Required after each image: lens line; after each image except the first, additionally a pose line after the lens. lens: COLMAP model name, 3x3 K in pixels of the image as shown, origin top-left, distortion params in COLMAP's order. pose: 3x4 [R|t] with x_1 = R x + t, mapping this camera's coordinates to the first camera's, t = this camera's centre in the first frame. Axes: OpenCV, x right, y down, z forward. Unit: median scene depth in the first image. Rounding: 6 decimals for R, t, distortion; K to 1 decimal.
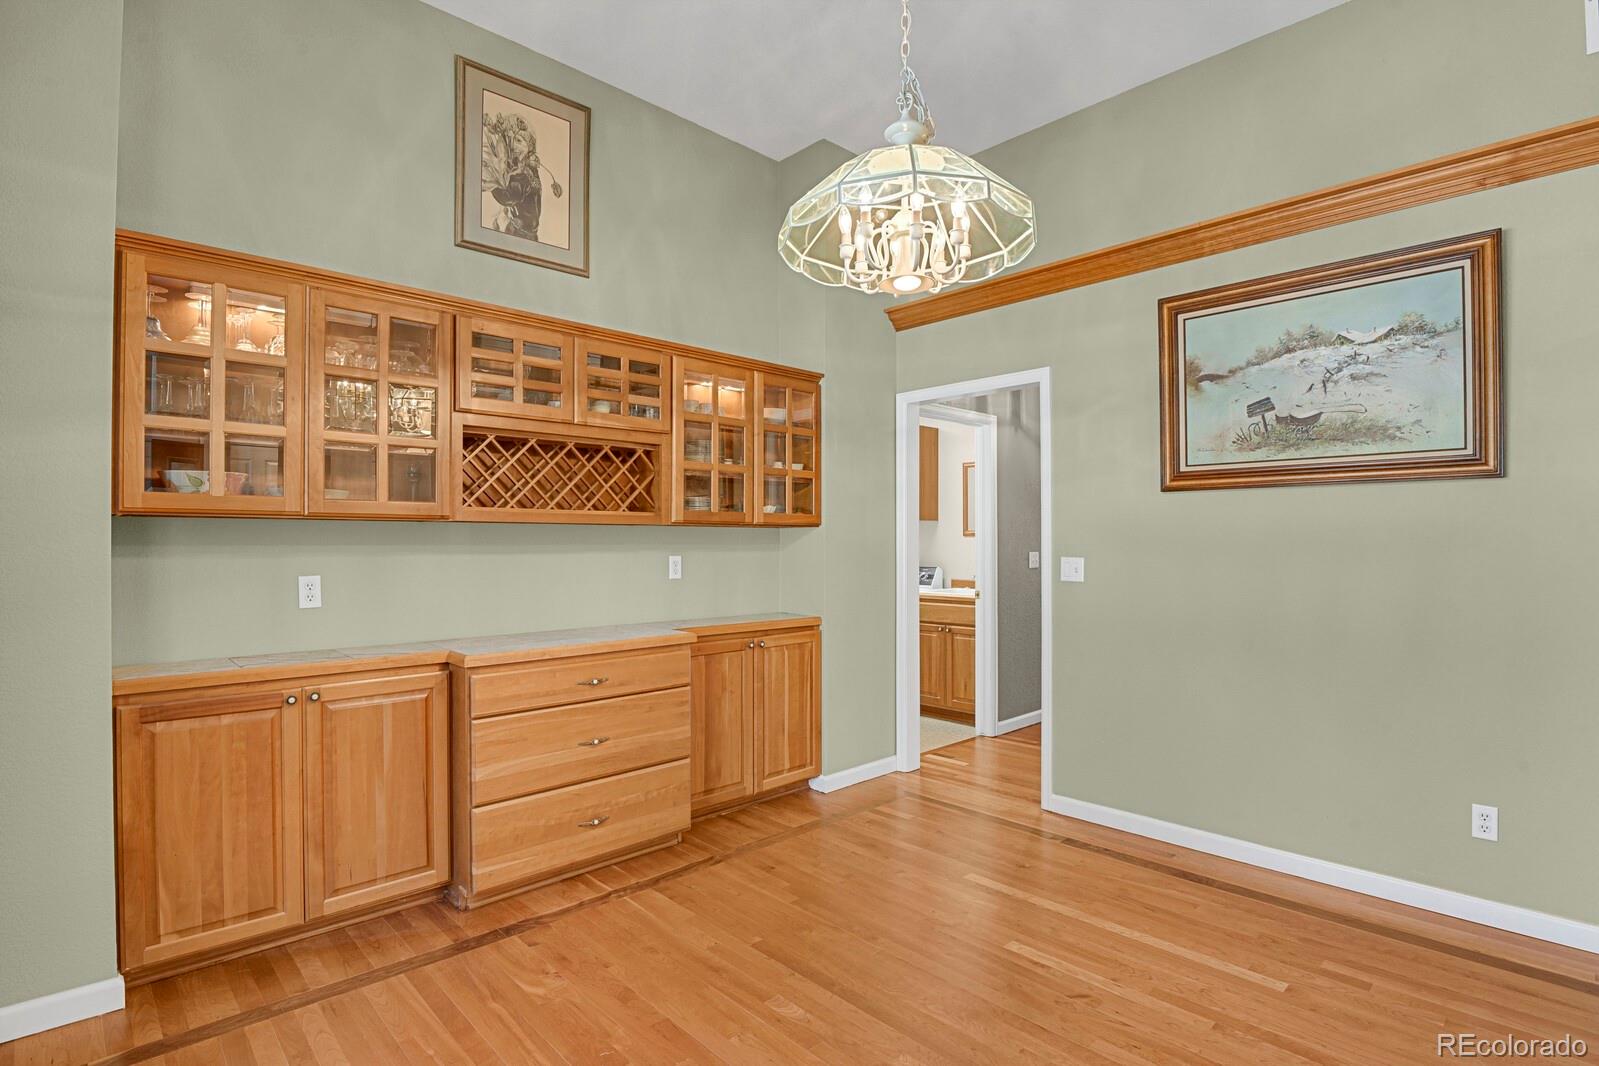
lens RADIAL K [[789.7, 0, 793.9], [0, 789.7, 537.5], [0, 0, 1]] dist [-0.024492, -0.004387]
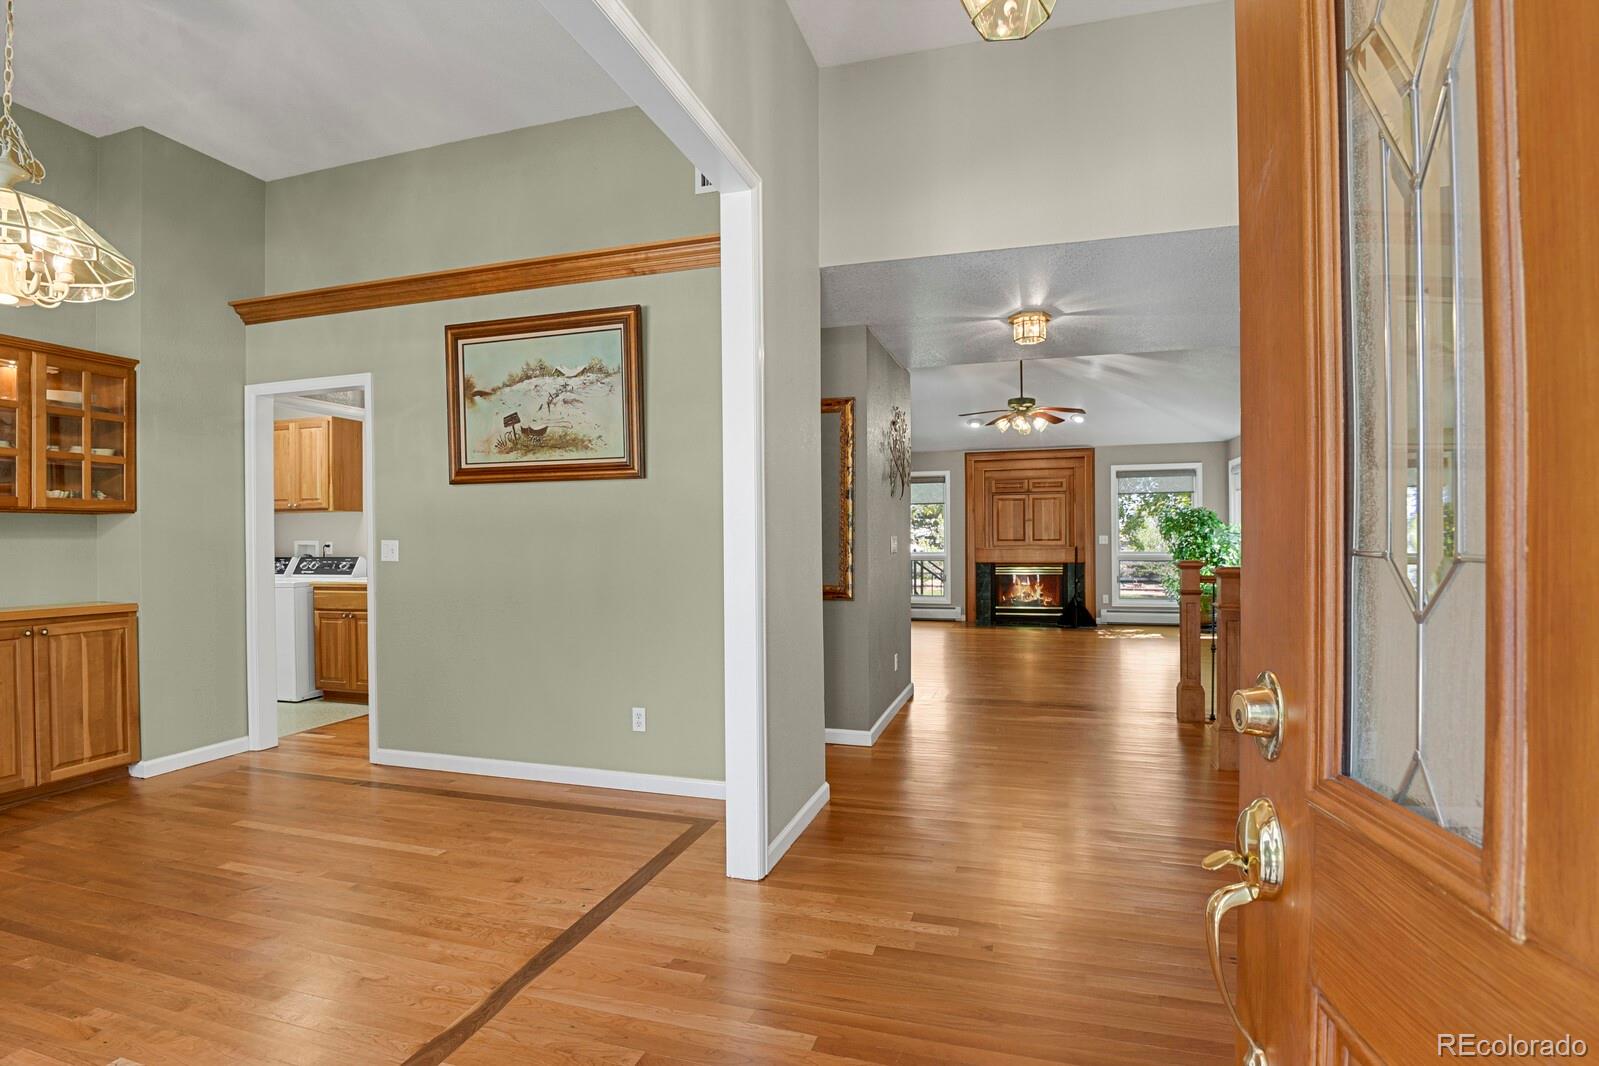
lens RADIAL K [[789.7, 0, 805.5], [0, 789.7, 539.2], [0, 0, 1]] dist [-0.024492, -0.004387]
pose [[0.867650, -0.006896, 0.497128, 0.348098], [0.004920, 0.999974, 0.005284, 0.022863], [-0.497151, -0.002139, 0.867661, -0.332906]]
